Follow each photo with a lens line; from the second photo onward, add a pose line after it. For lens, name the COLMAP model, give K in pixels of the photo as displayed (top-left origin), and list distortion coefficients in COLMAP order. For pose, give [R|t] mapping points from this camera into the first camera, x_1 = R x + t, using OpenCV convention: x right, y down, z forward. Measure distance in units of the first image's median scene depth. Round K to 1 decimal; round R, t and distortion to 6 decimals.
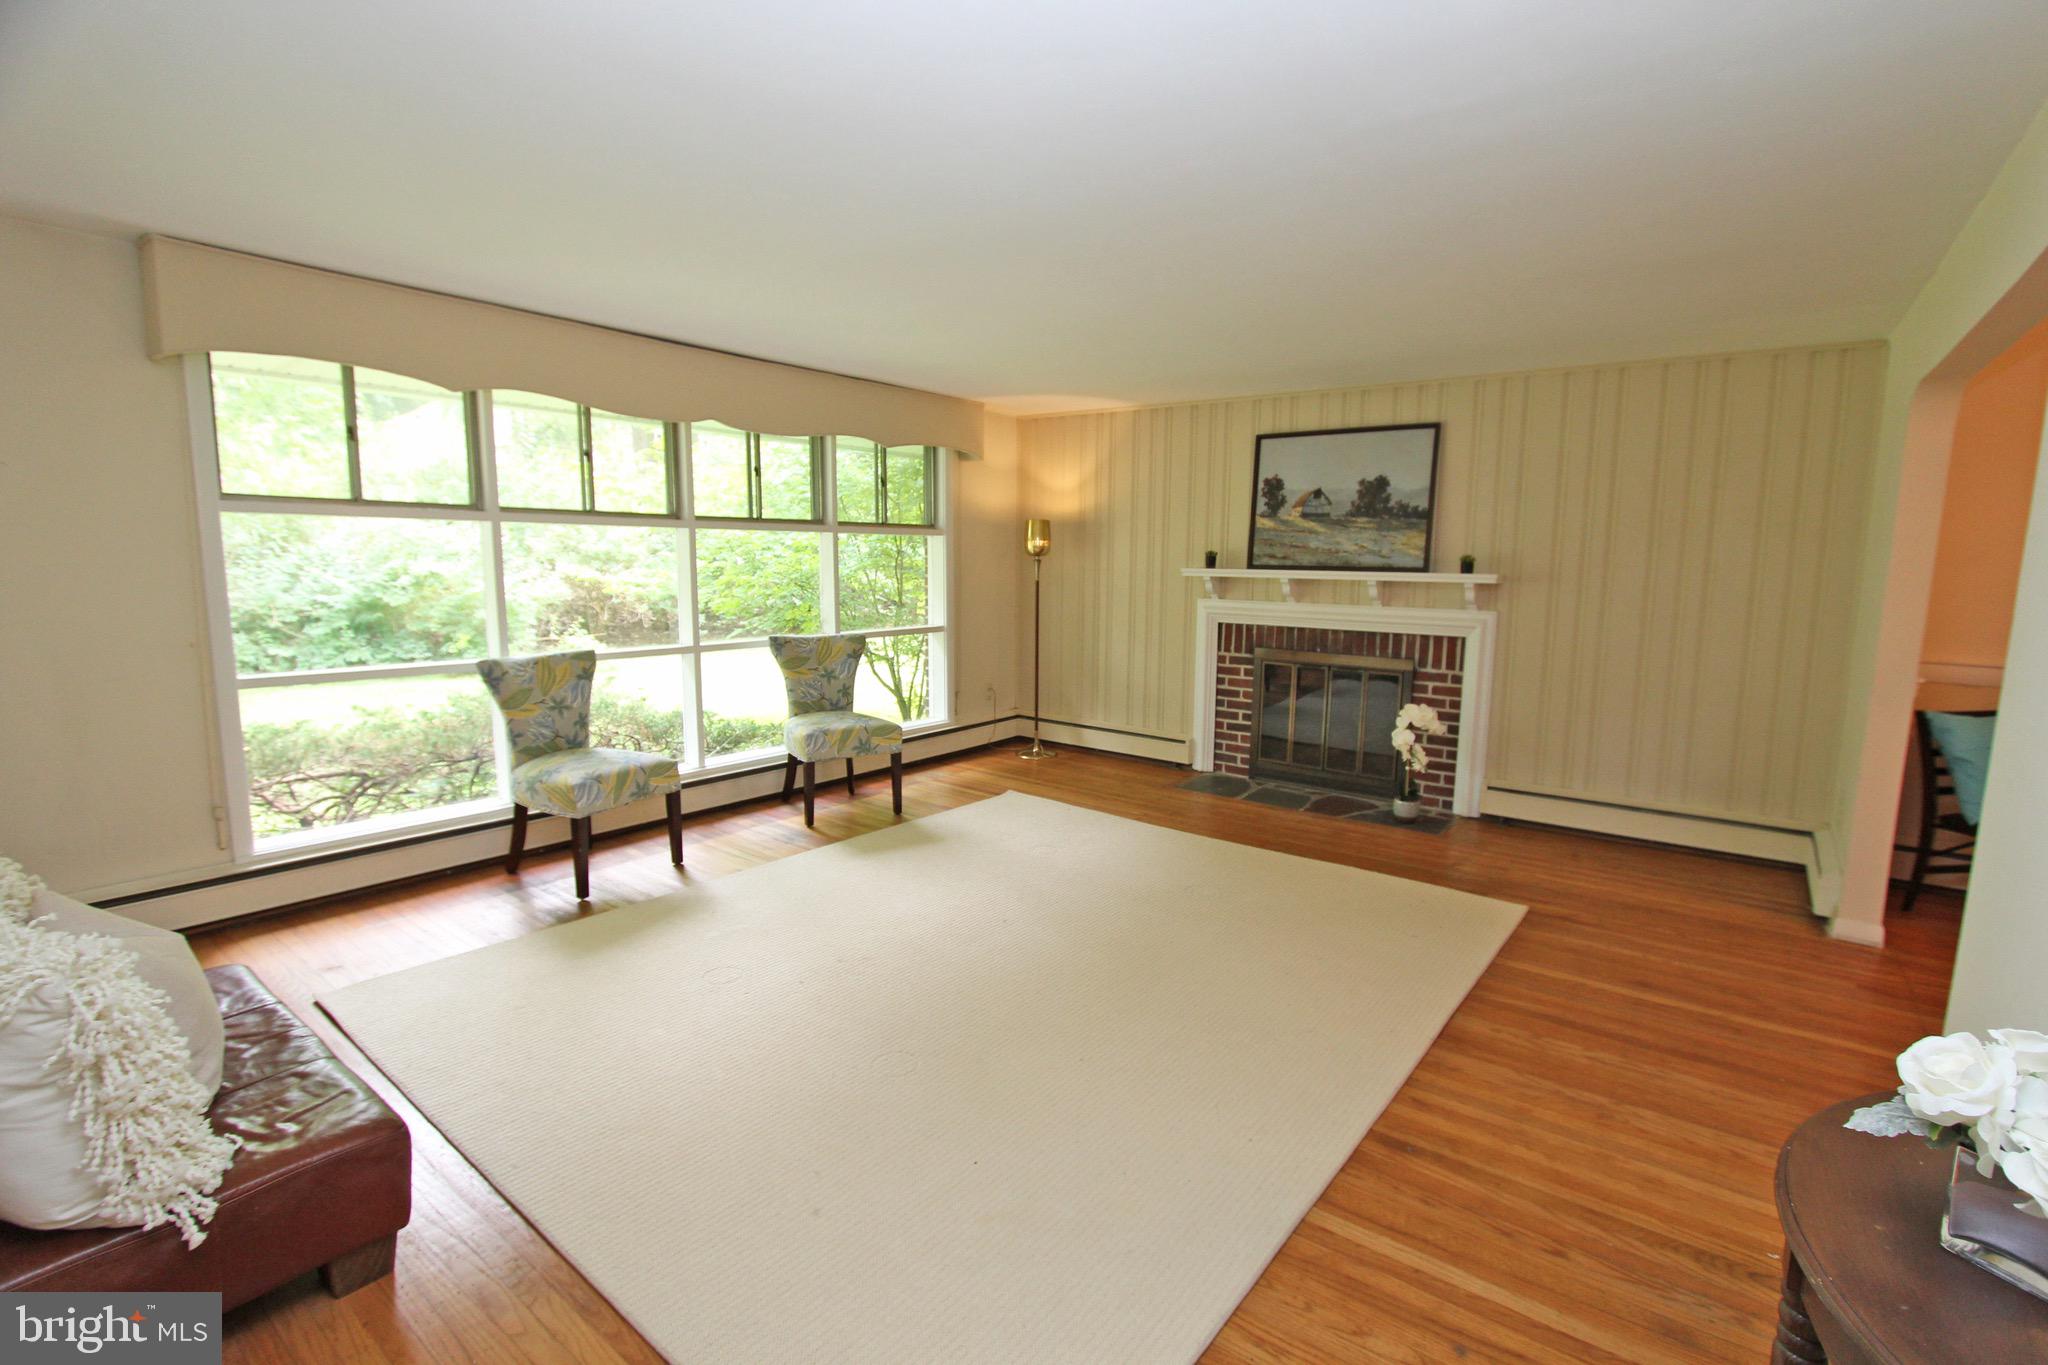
lens RADIAL K [[937.0, 0, 1049.3], [0, 937.0, 686.5], [0, 0, 1]] dist [-0.019107, 0.001217]
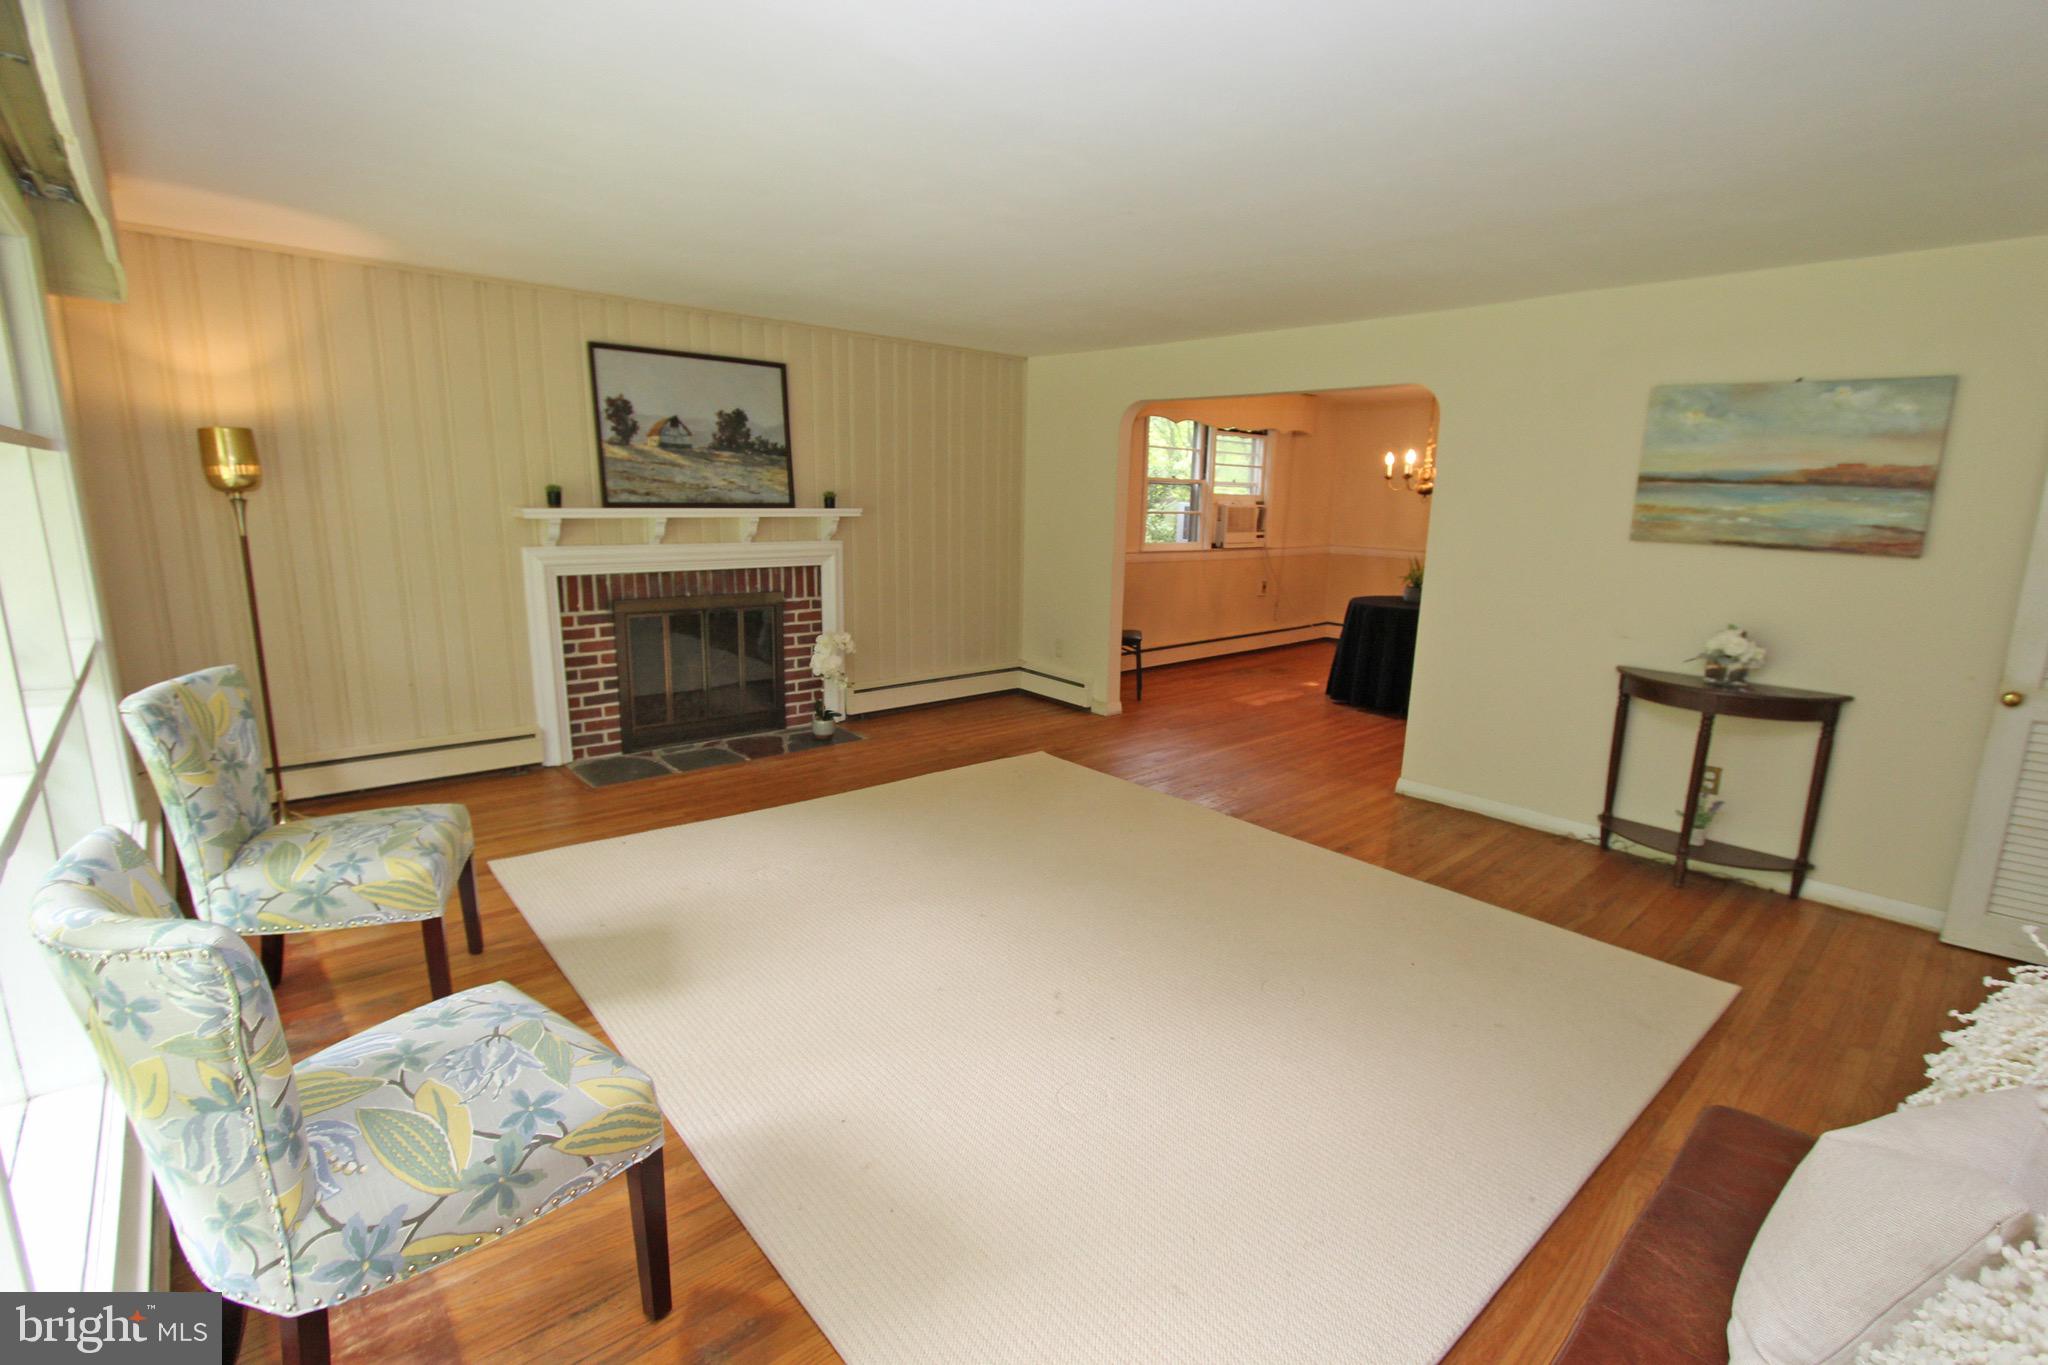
lens RADIAL K [[937.0, 0, 1049.3], [0, 937.0, 686.5], [0, 0, 1]] dist [-0.019107, 0.001217]
pose [[0.187406, -0.208064, 0.959994, -0.563407], [0.115941, 0.975163, 0.188718, -0.084607], [-0.975416, 0.075936, 0.206874, 0.477387]]
